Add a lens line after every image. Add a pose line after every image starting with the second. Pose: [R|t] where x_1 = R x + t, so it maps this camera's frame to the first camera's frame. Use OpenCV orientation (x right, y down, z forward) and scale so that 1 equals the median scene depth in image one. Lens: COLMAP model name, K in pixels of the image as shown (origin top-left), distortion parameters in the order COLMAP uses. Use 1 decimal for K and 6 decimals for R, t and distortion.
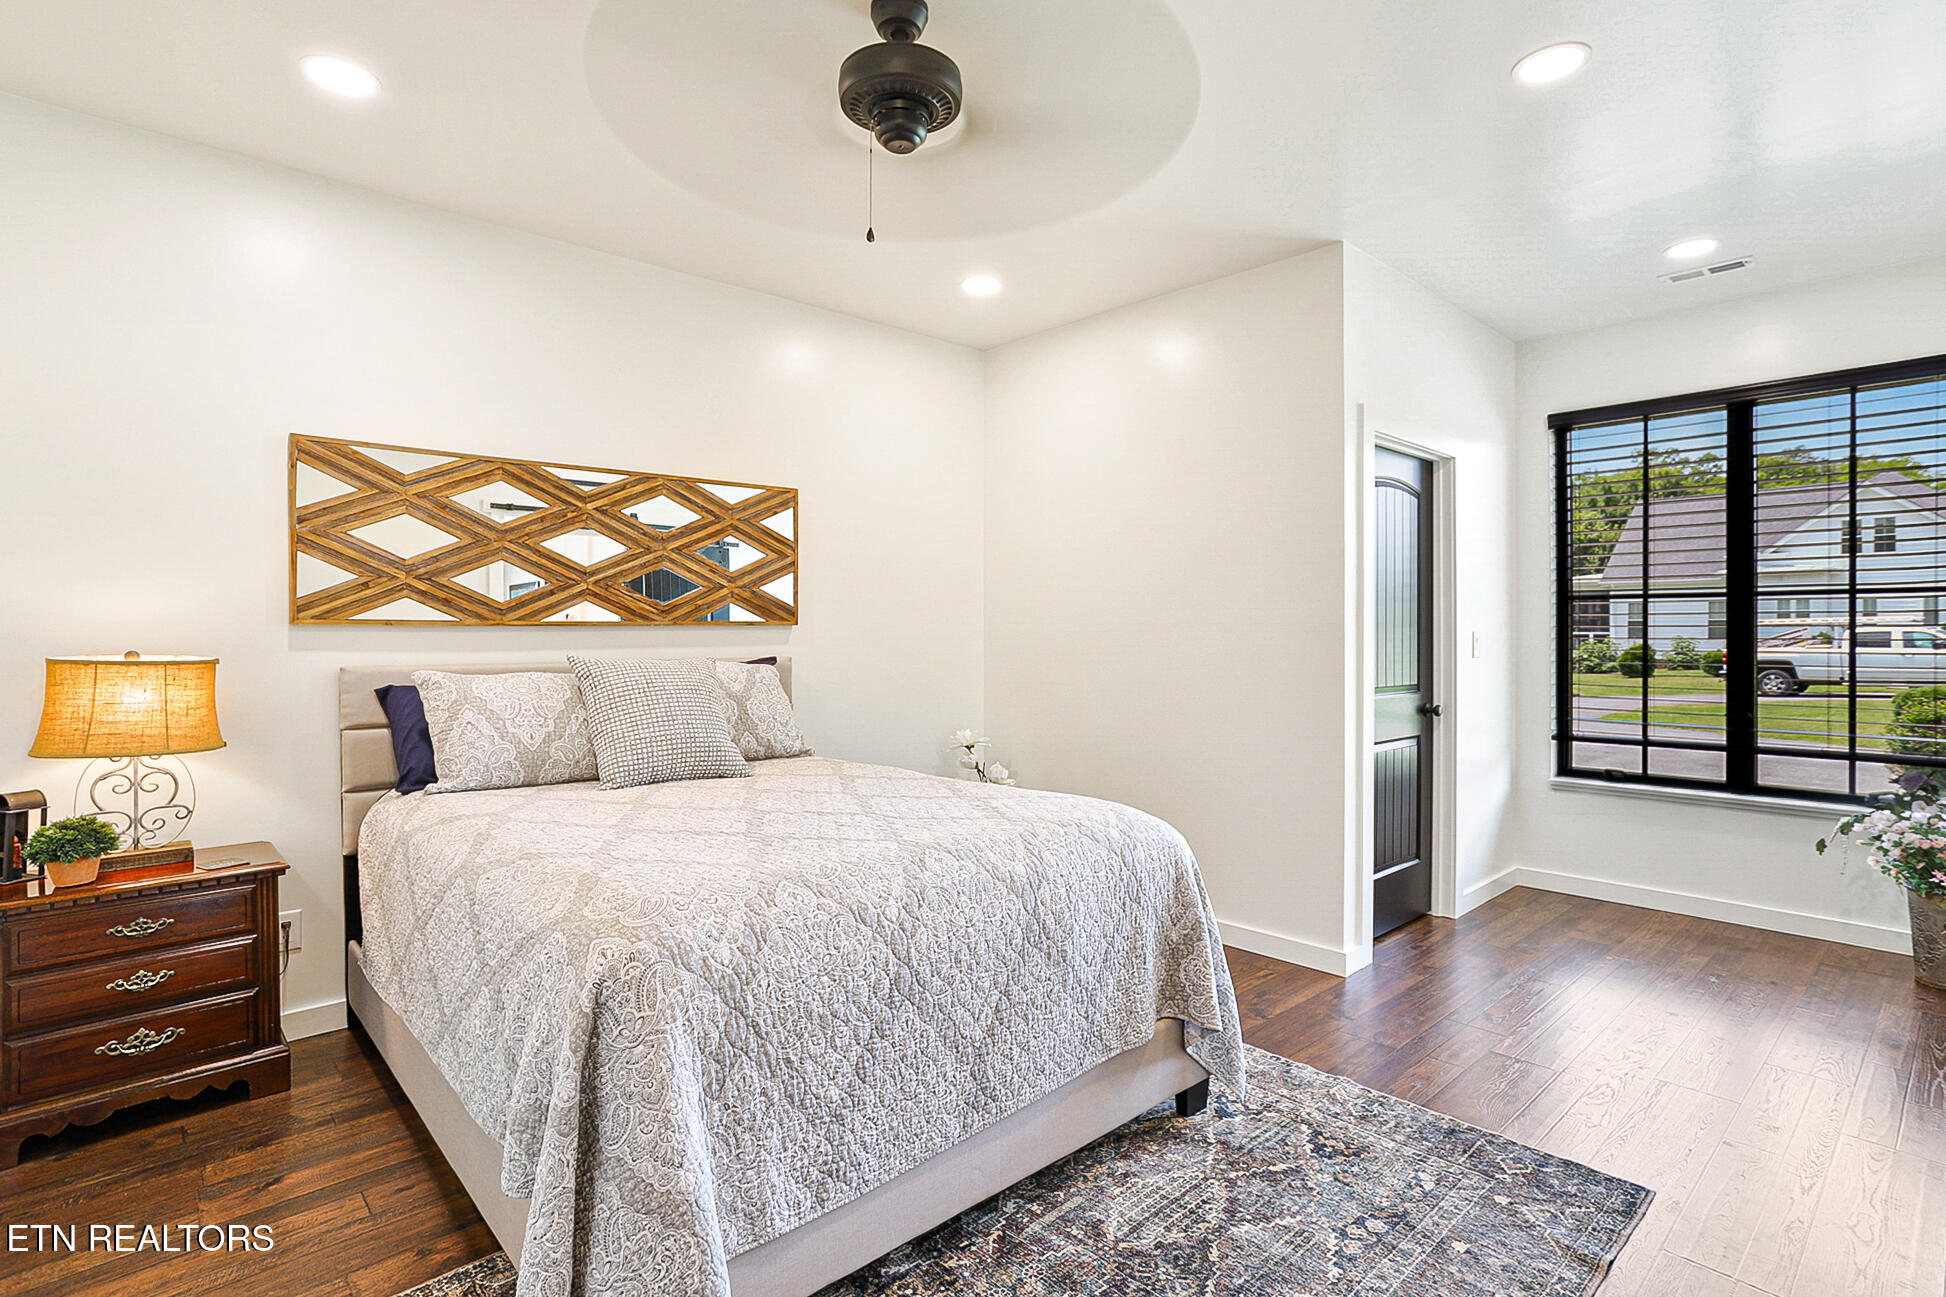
lens RADIAL K [[956.6, 0, 973.1], [0, 956.6, 622.5], [0, 0, 1]] dist [-0.066721, 0.055930]
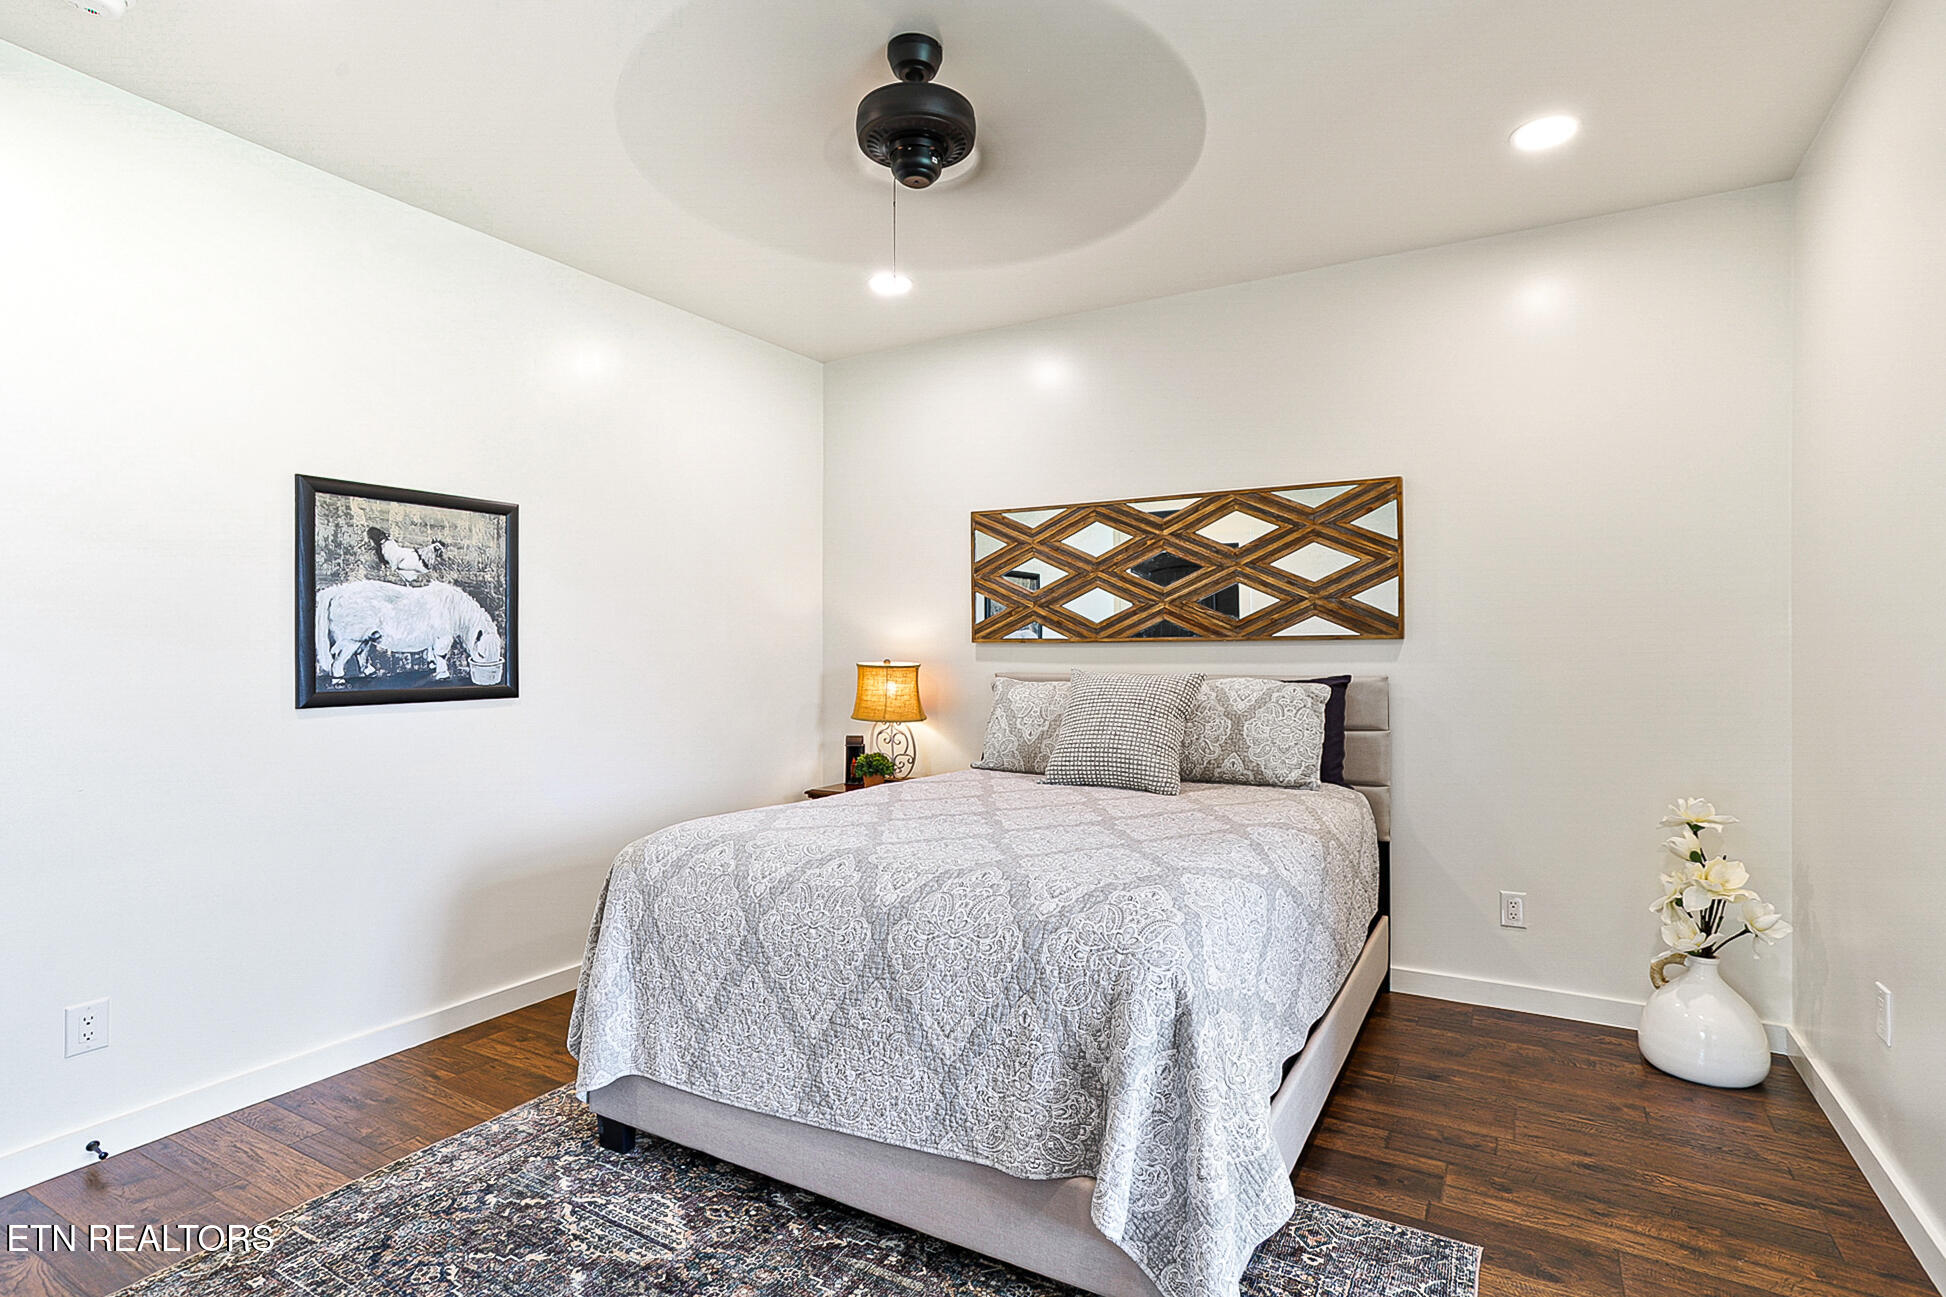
lens RADIAL K [[952.7, 0, 982.7], [0, 952.7, 633.7], [0, 0, 1]] dist [-0.064907, 0.035084]
pose [[0.315073, -0.013652, -0.948969, 0.615478], [0.011413, 0.999879, -0.010595, 0.003488], [0.948999, -0.007492, 0.315191, 0.493904]]
